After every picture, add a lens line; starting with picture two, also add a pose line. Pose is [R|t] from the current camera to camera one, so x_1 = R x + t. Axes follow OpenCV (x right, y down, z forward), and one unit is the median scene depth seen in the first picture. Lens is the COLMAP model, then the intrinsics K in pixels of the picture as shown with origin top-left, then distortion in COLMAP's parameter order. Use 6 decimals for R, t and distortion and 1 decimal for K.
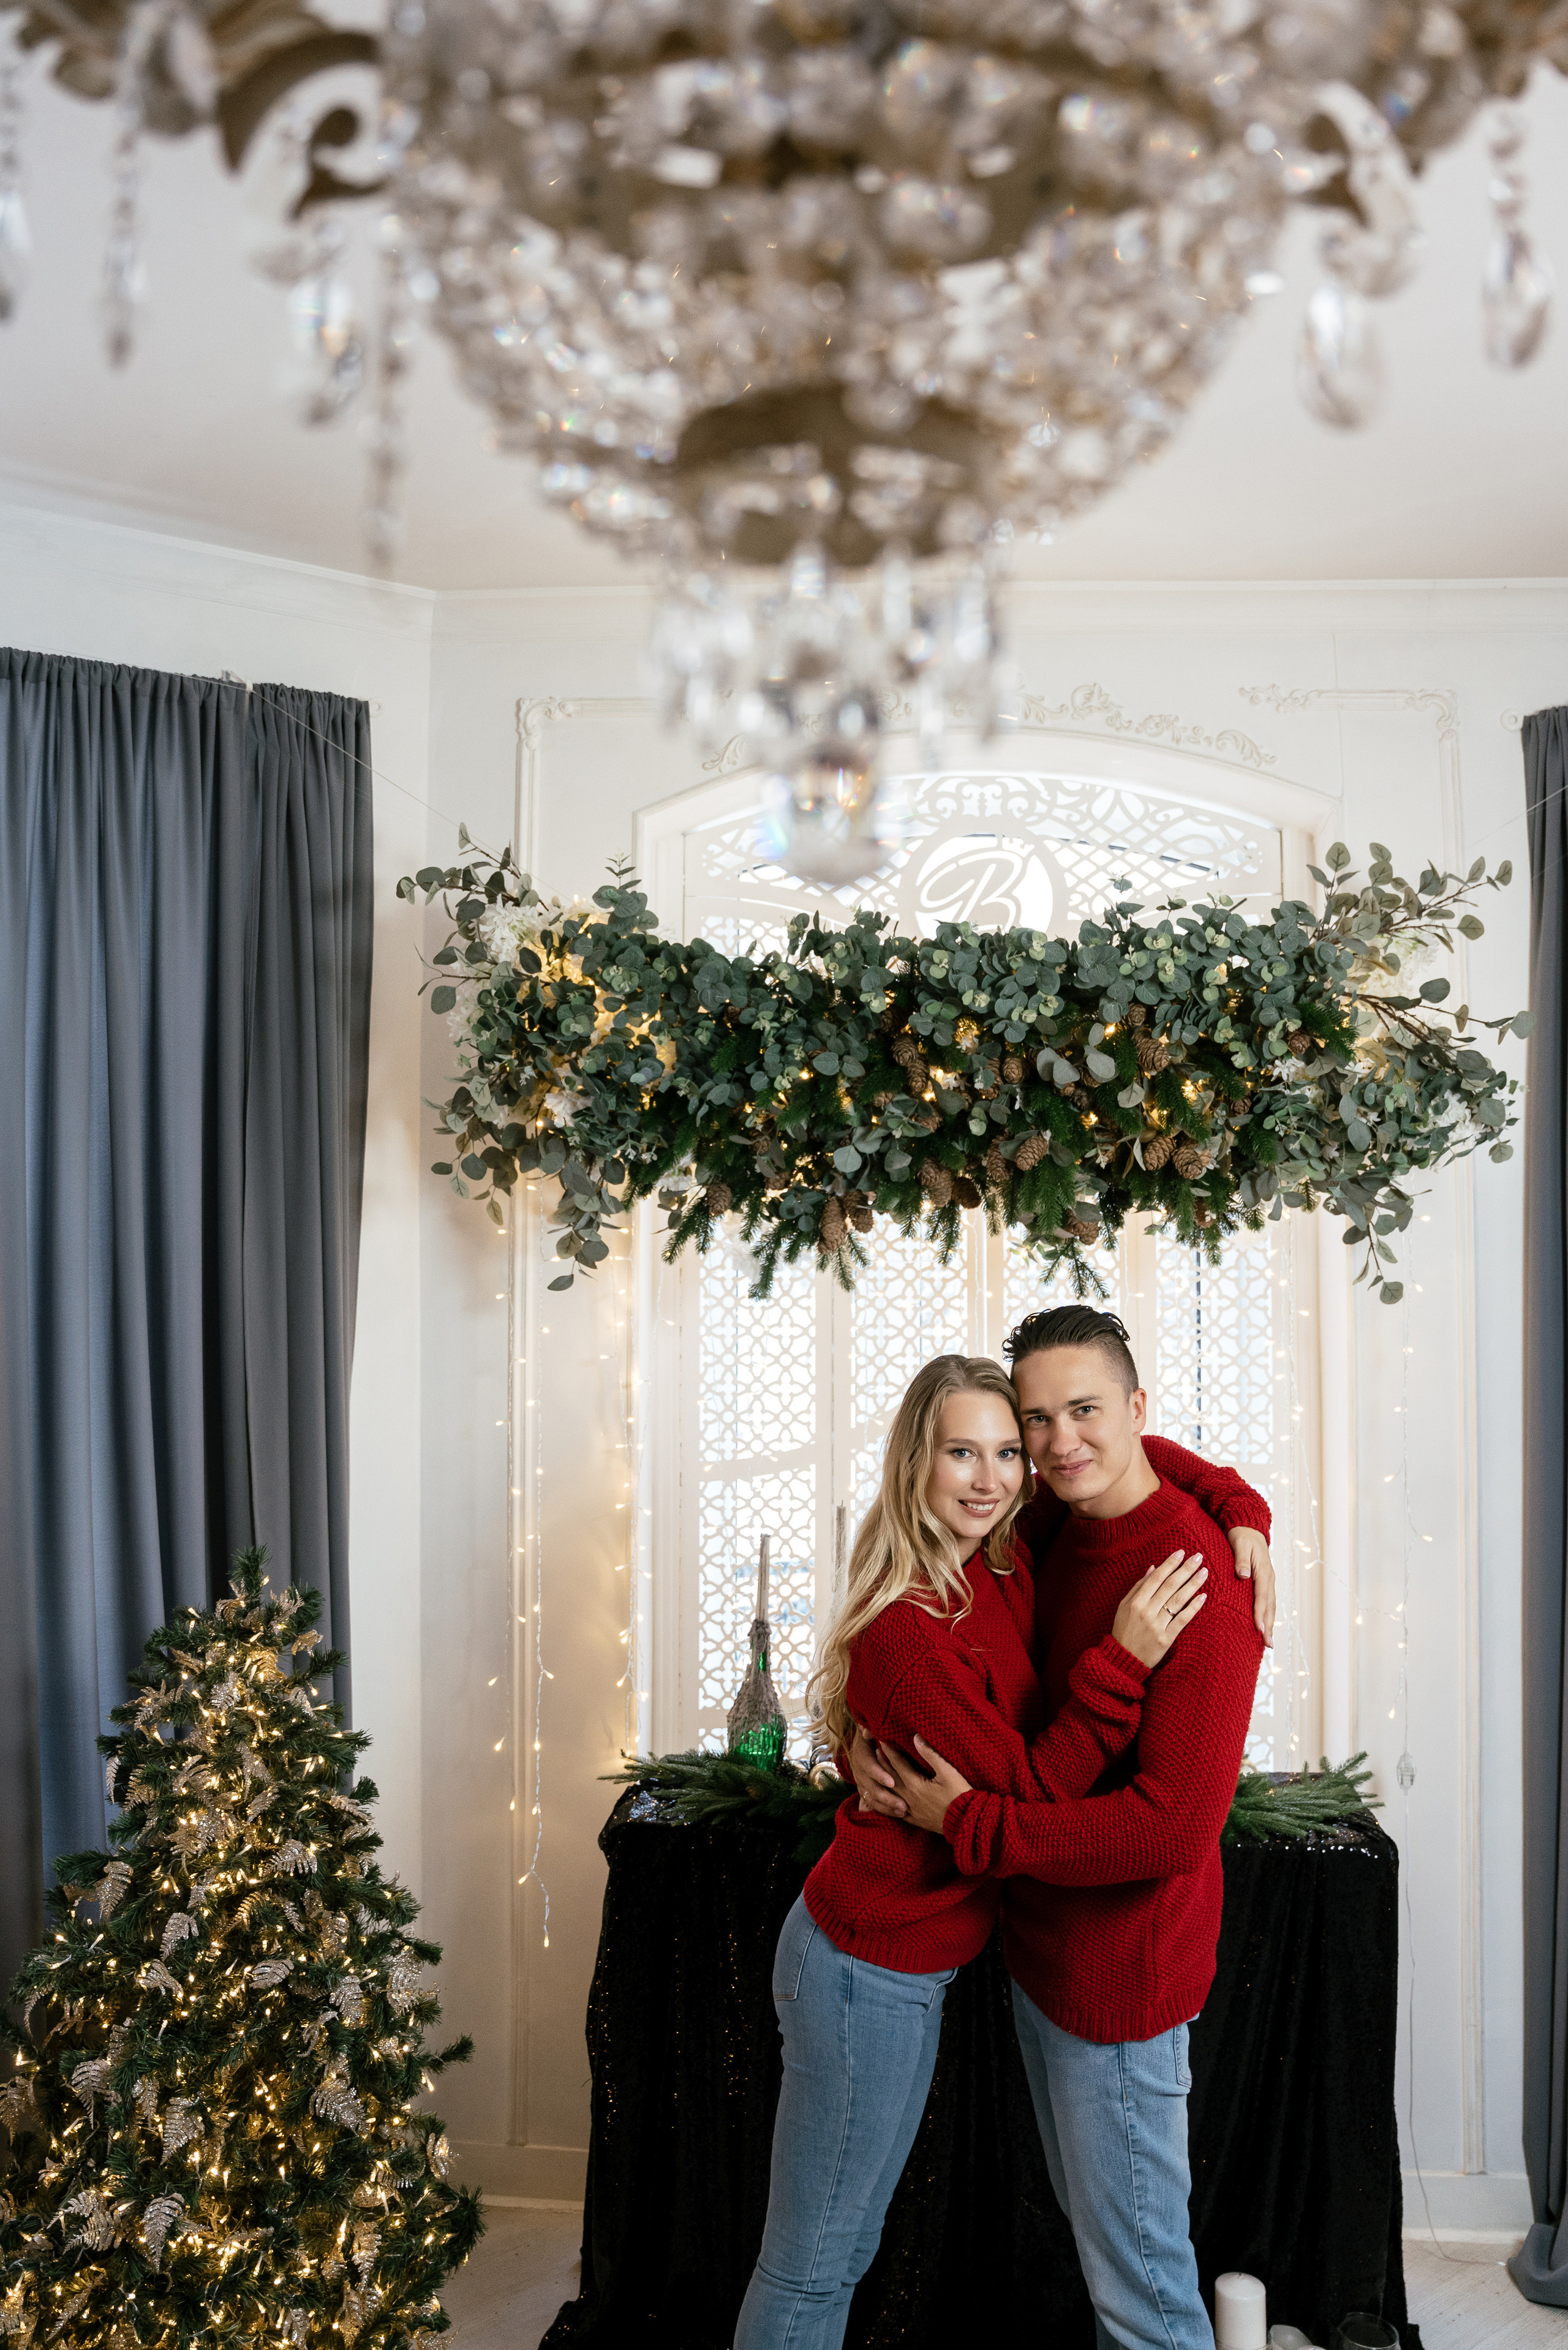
lens RADIAL K [[2130.8, 0, 699.8], [0, 2130.8, 1171.8], [0, 0, 1]] dist [-0.013855, 0.015399]
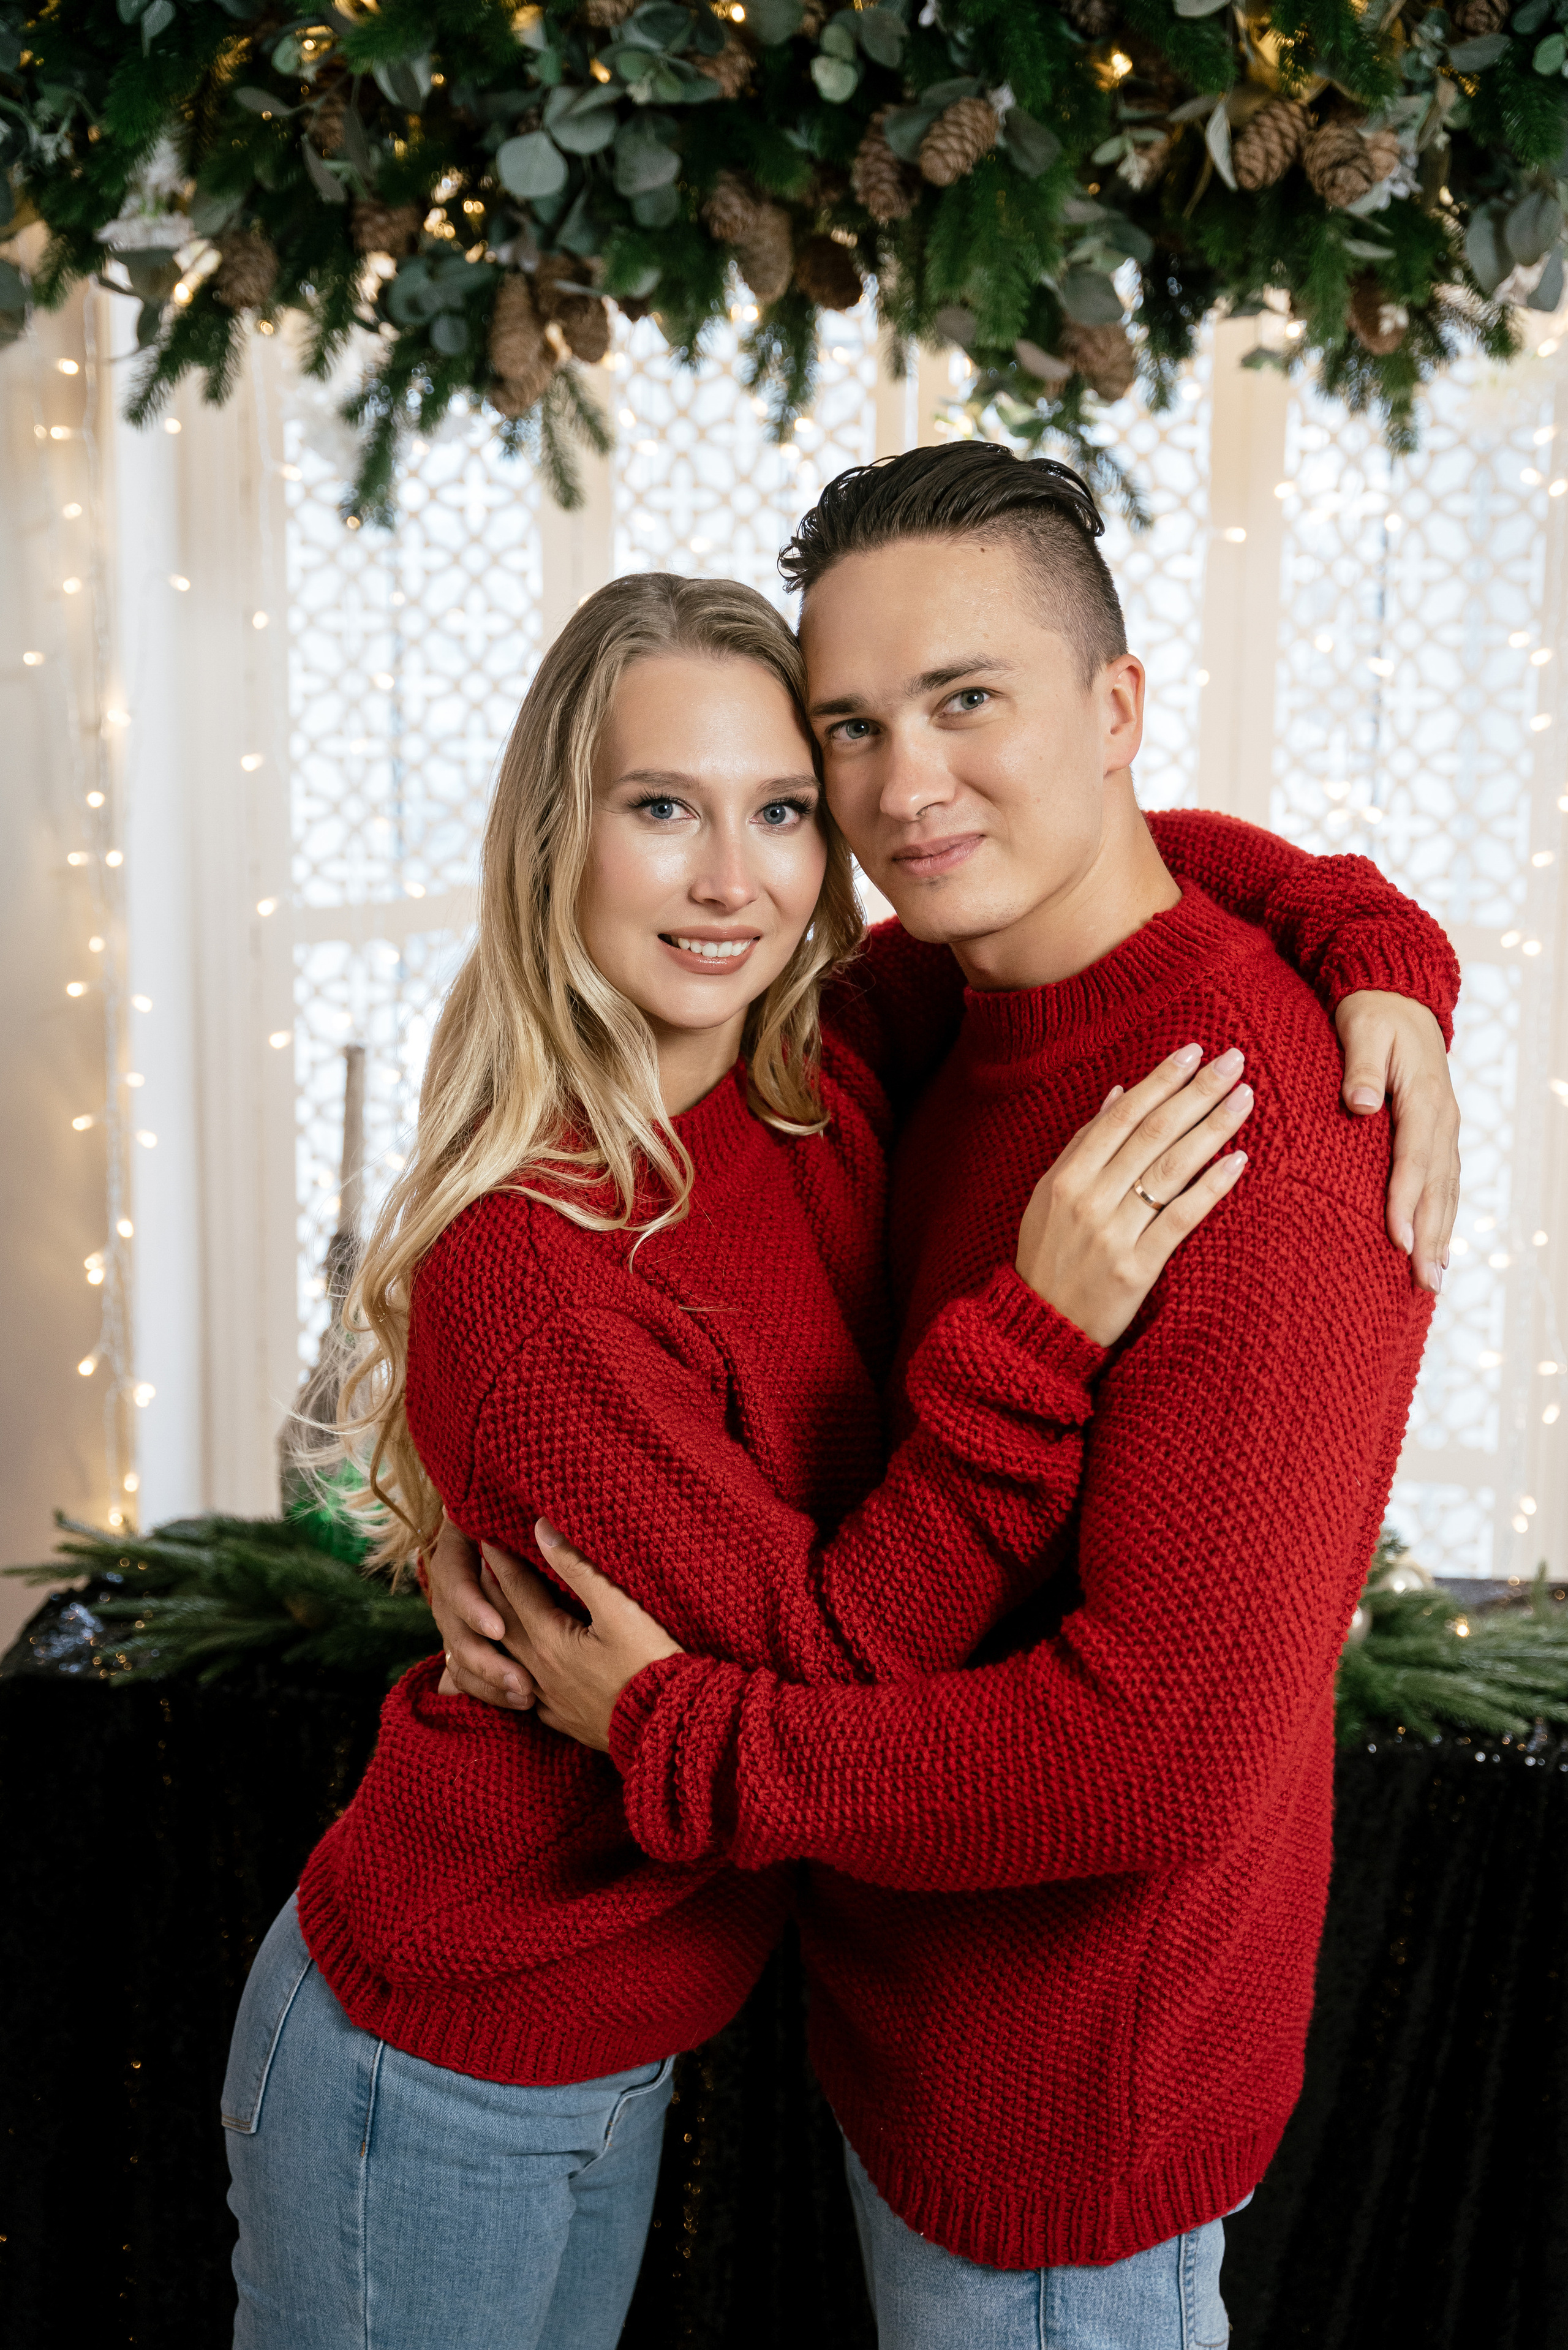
lens RADIAL K [[2916.3, 0, 784.0], [0, 2916.3, 1175.0], [0, 0, 1]] dist [-0.016381, 0.359052]
pose [[0.999962, 0.006925, -0.005337, 0.125171], [-0.005827, 0.982957, 0.183744, 0.084786], [0.006518, -0.183706, 0.982960, 0.399668]]
